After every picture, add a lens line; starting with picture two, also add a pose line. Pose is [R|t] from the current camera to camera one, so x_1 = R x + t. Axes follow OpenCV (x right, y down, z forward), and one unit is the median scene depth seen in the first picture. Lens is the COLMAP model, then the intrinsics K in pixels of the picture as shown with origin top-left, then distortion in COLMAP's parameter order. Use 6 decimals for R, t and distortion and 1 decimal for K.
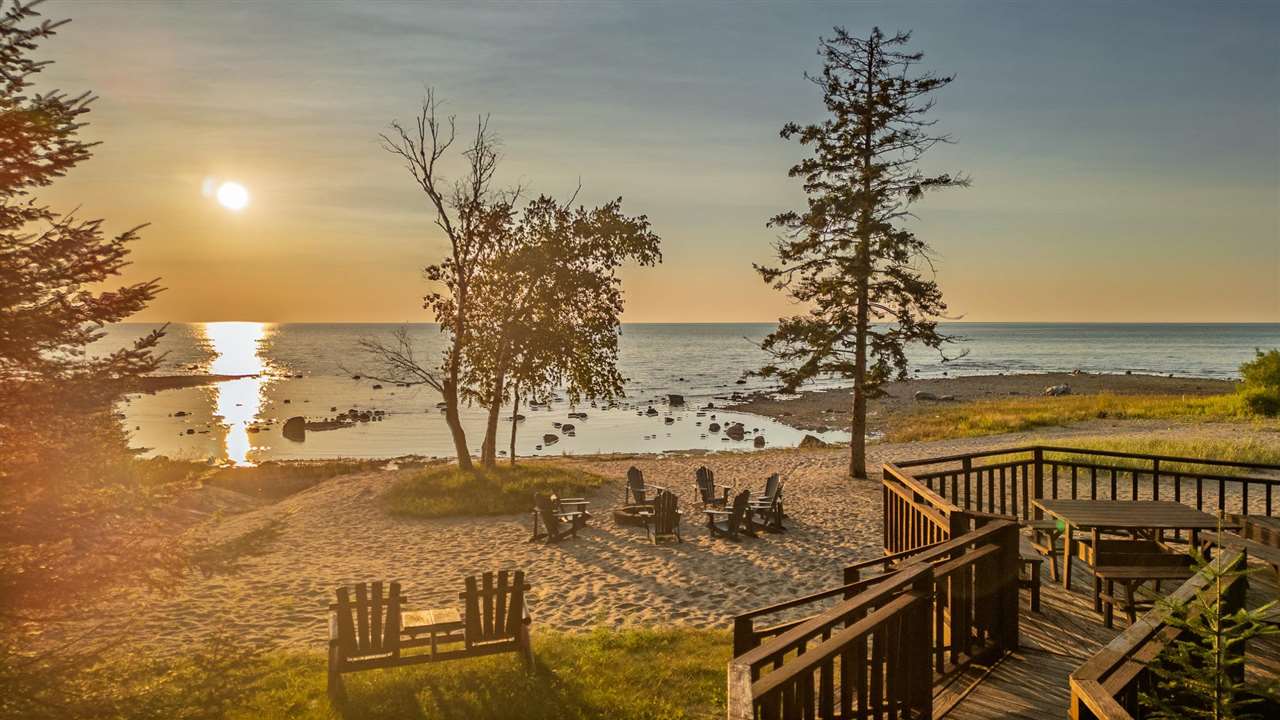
lens RADIAL K [[915.3, 0, 640.0], [0, 915.3, 360.0], [0, 0, 1]] dist [0.110081, -0.001719]
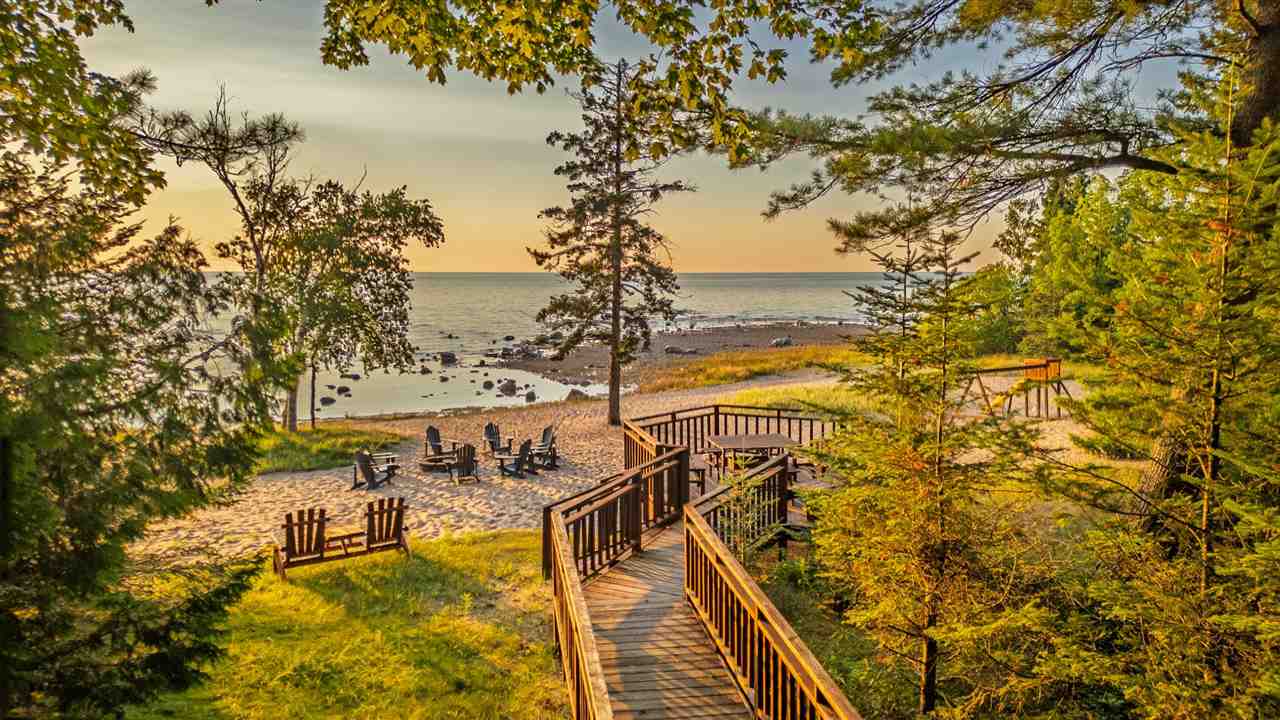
lens RADIAL K [[915.3, 0, 640.0], [0, 915.3, 360.0], [0, 0, 1]] dist [0.110081, -0.001719]
pose [[0.967072, -0.024084, 0.253361, -0.039687], [0.010691, 0.998478, 0.054106, -0.025002], [-0.254279, -0.049615, 0.965857, -0.189717]]
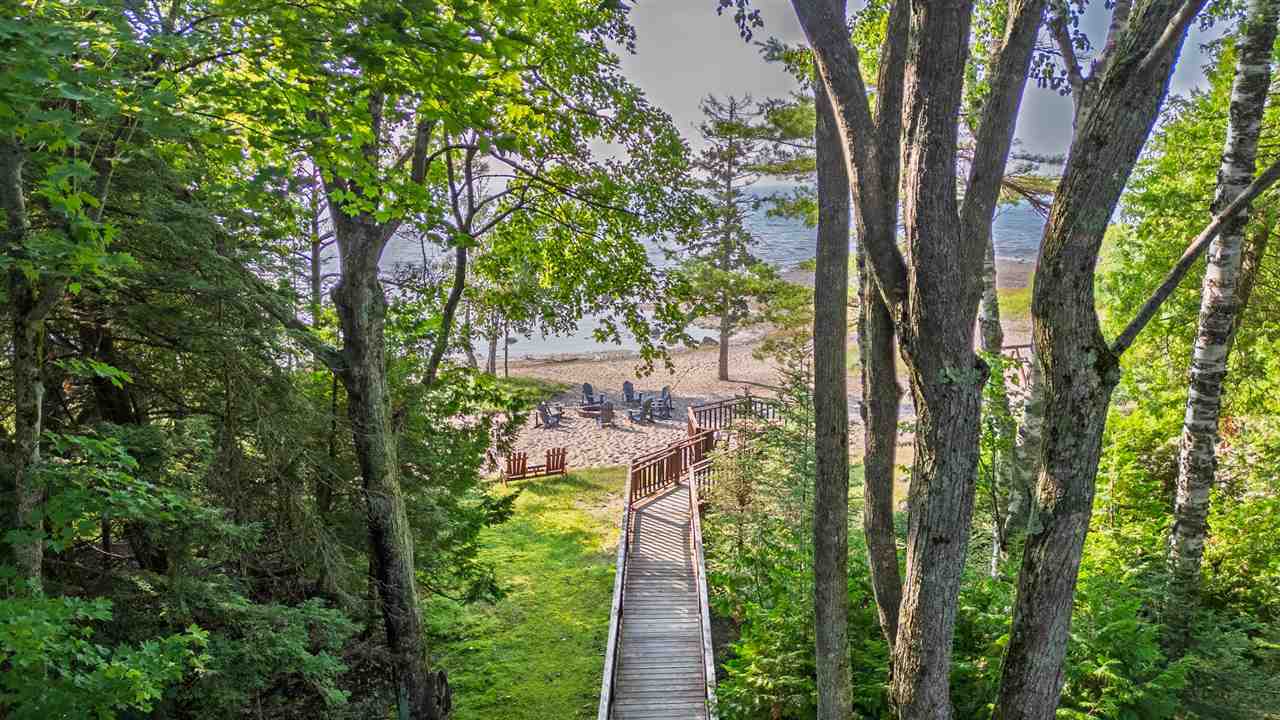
lens RADIAL K [[953.3, 0, 640.0], [0, 953.3, 360.0], [0, 0, 1]] dist [0.362625, -0.000413]
pose [[0.997241, -0.022096, 0.070870, -0.028719], [0.011018, 0.988157, 0.153049, -0.169801], [-0.073412, -0.151846, 0.985674, -0.658623]]
